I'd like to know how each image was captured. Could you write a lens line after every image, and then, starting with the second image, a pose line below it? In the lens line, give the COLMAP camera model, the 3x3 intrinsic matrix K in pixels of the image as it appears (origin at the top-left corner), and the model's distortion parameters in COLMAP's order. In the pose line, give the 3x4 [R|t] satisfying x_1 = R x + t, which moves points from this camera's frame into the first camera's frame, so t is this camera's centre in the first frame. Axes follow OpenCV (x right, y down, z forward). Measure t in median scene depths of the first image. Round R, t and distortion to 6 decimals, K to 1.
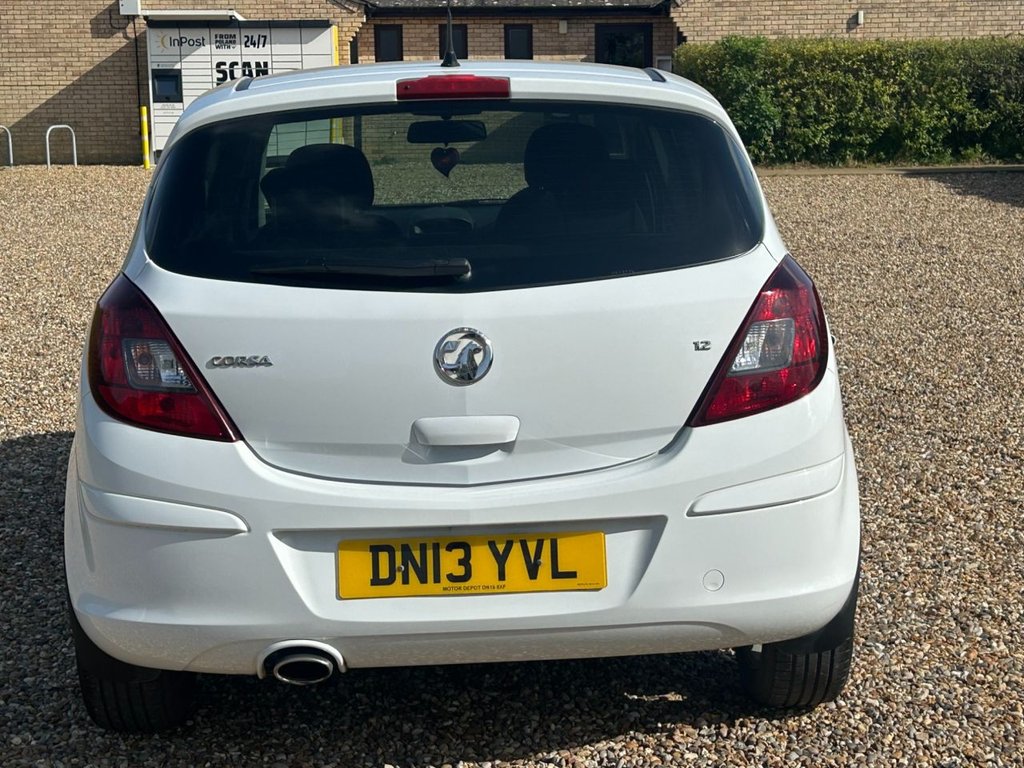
lens RADIAL K [[1695.3, 0, 512.0], [0, 1695.3, 384.0], [0, 0, 1]] dist [0.225668, -0.860121]
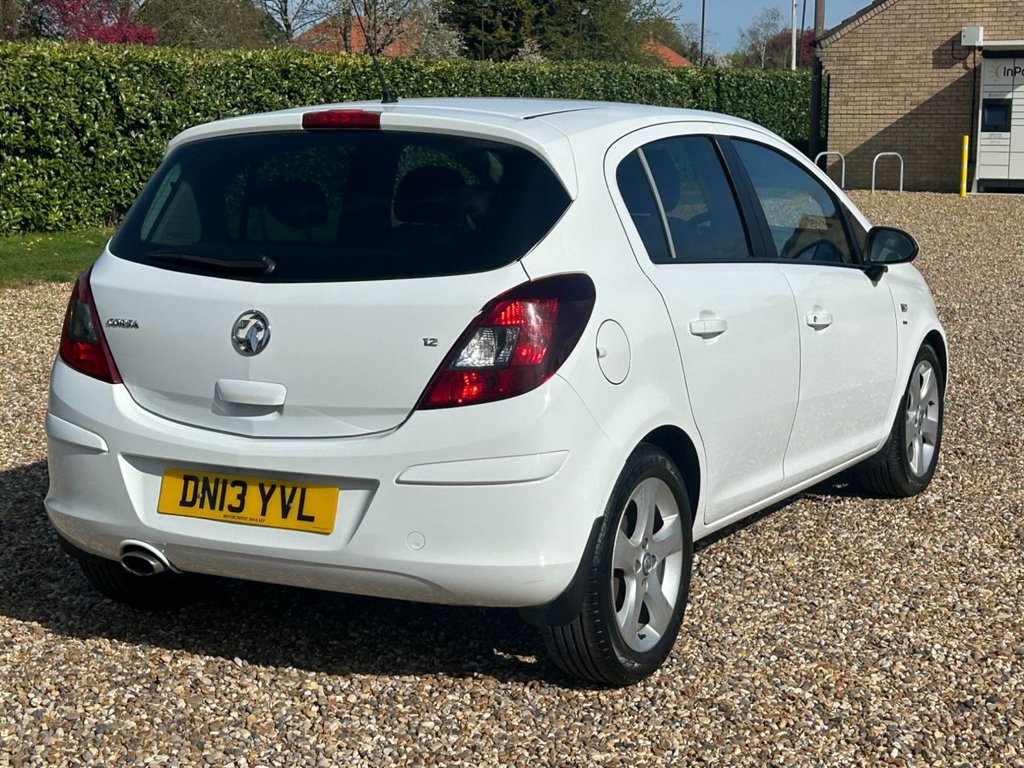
lens RADIAL K [[1676.6, 0, 512.0], [0, 1676.6, 384.0], [0, 0, 1]] dist [0.260902, -1.070674]
pose [[0.857139, 0.096531, -0.505960, 0.751377], [-0.103849, 0.994497, 0.013810, -0.015552], [0.504508, 0.040706, 0.862447, 0.025719]]
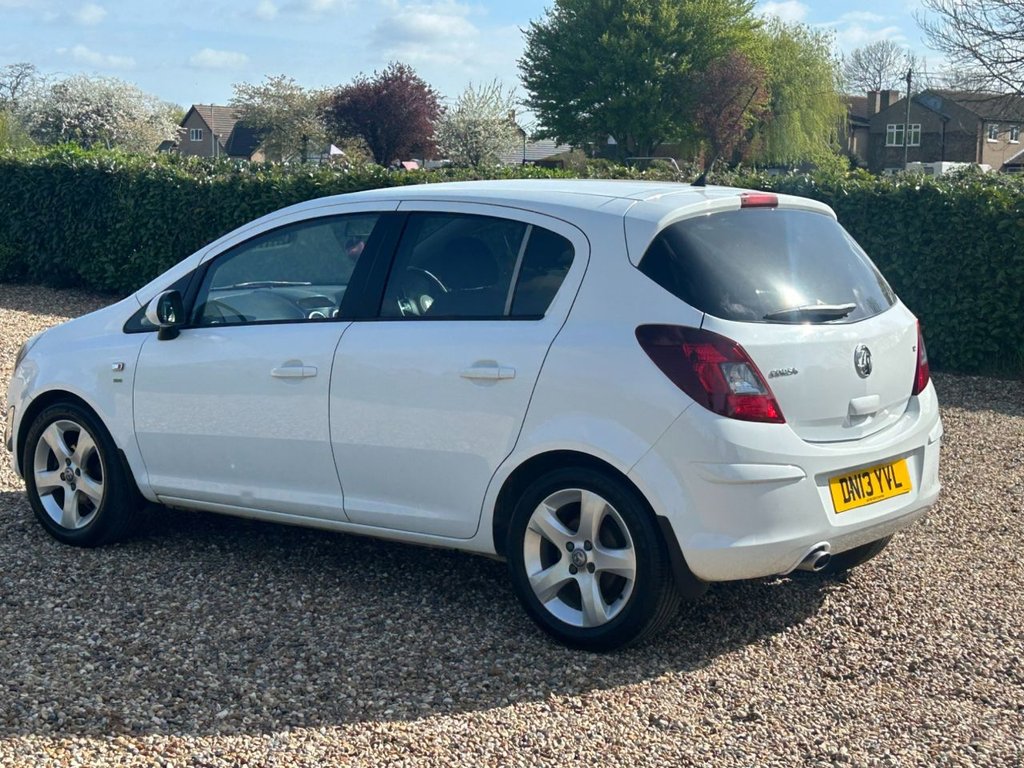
lens RADIAL K [[1676.6, 0, 512.0], [0, 1676.6, 384.0], [0, 0, 1]] dist [0.260902, -1.070674]
pose [[0.665962, -0.064814, 0.743165, -1.470739], [0.105219, 0.994420, -0.007562, -0.016832], [-0.738528, 0.083231, 0.669066, 0.135037]]
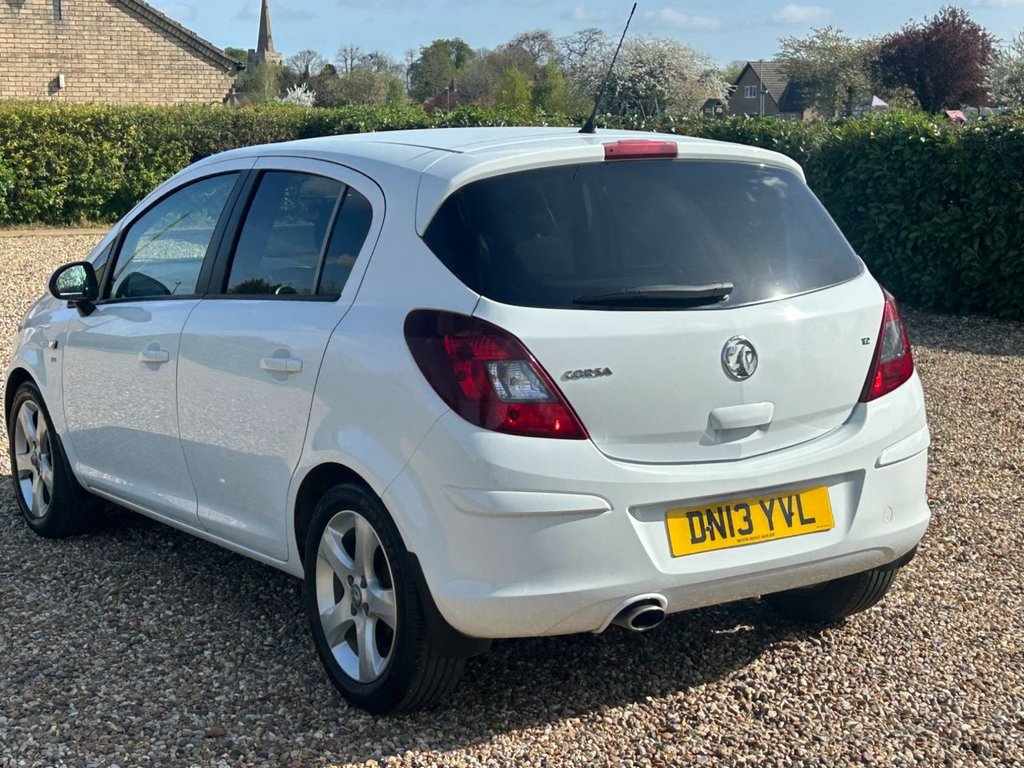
lens RADIAL K [[1695.3, 0, 512.0], [0, 1695.3, 384.0], [0, 0, 1]] dist [0.225668, -0.860121]
pose [[0.868969, -0.063651, 0.490756, -0.793676], [0.081076, 0.996605, -0.014301, 0.007514], [-0.488180, 0.052215, 0.871180, -0.037263]]
